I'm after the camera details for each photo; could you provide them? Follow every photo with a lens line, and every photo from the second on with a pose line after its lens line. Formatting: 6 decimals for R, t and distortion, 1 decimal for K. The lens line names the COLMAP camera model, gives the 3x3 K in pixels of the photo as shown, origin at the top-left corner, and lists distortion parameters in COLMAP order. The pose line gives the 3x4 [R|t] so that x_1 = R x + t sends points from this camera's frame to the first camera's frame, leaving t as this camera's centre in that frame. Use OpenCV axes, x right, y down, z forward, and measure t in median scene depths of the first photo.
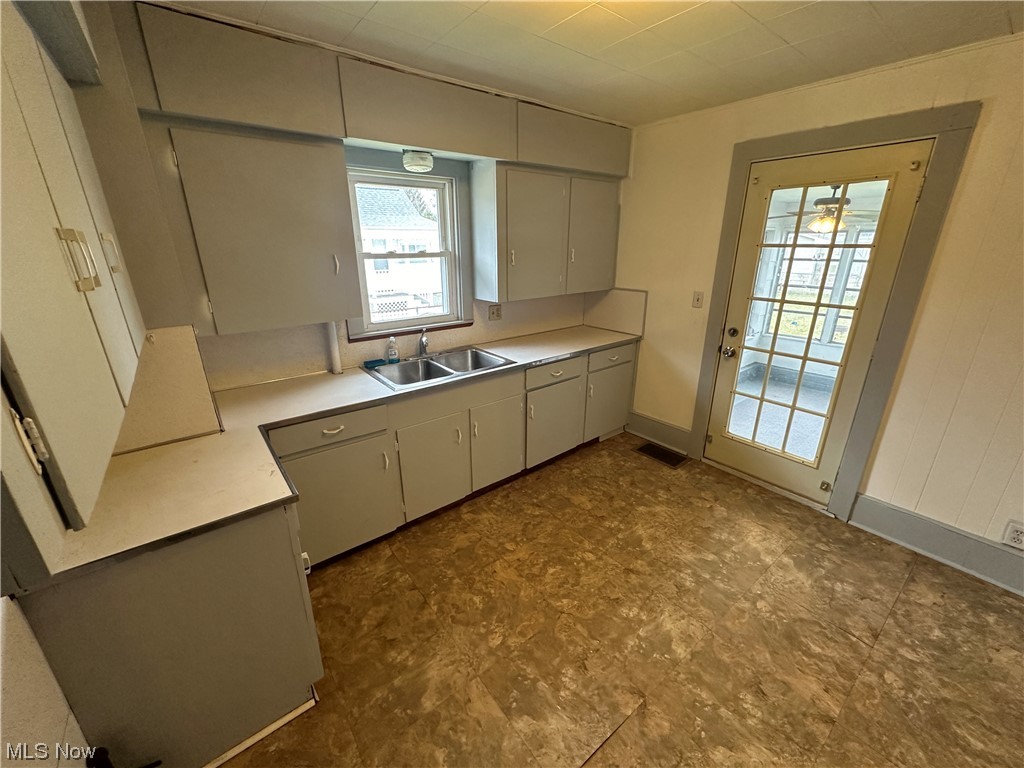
lens RADIAL K [[407.8, 0, 511.2], [0, 407.8, 383.3], [0, 0, 1]] dist [-0.004232, 0.000738]
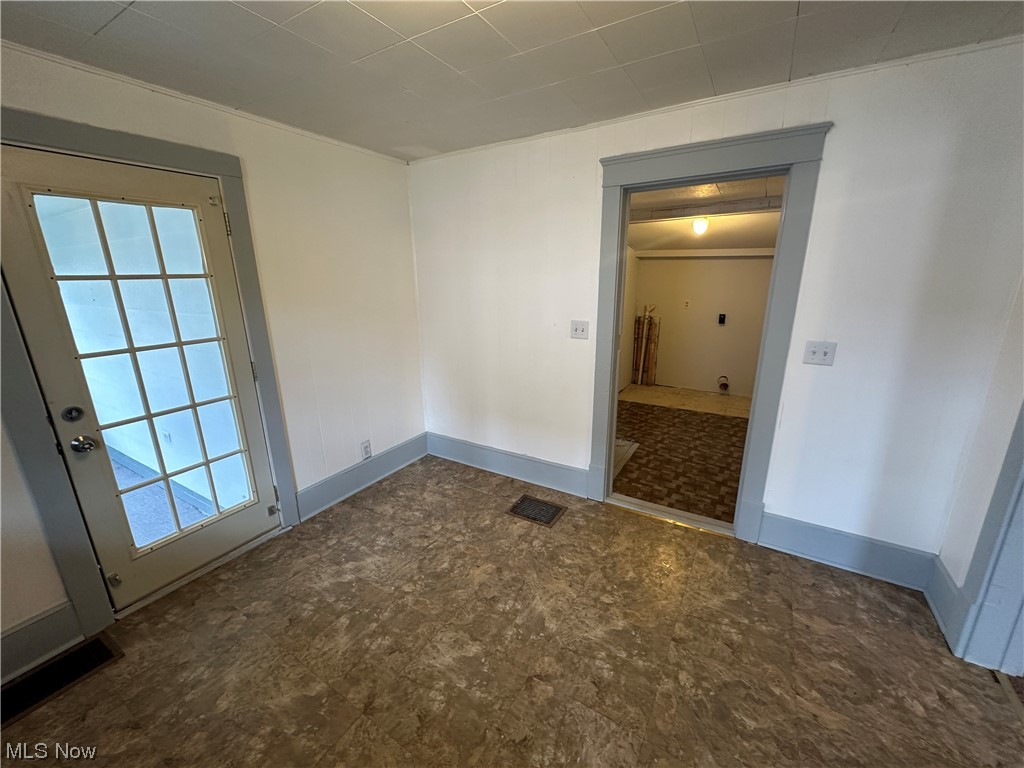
lens RADIAL K [[407.8, 0, 511.2], [0, 407.8, 383.3], [0, 0, 1]] dist [-0.004232, 0.000738]
pose [[-0.353412, -0.239444, 0.904304, -0.300374], [0.320469, 0.877203, 0.357511, -0.214031], [-0.878862, 0.416150, -0.233280, 0.655678]]
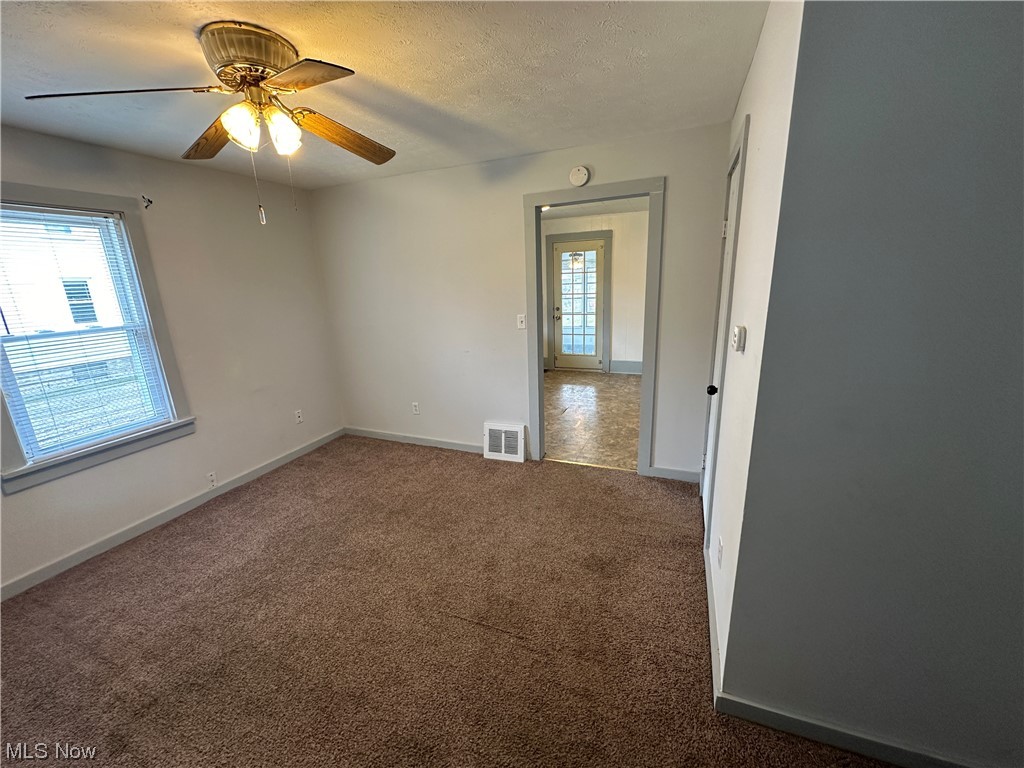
lens RADIAL K [[407.8, 0, 511.2], [0, 407.8, 383.3], [0, 0, 1]] dist [-0.004232, 0.000738]
pose [[0.870162, -0.150412, 0.469249, -1.097268], [0.193970, 0.979948, -0.045581, 0.446056], [-0.452984, 0.130683, 0.881889, -1.164135]]
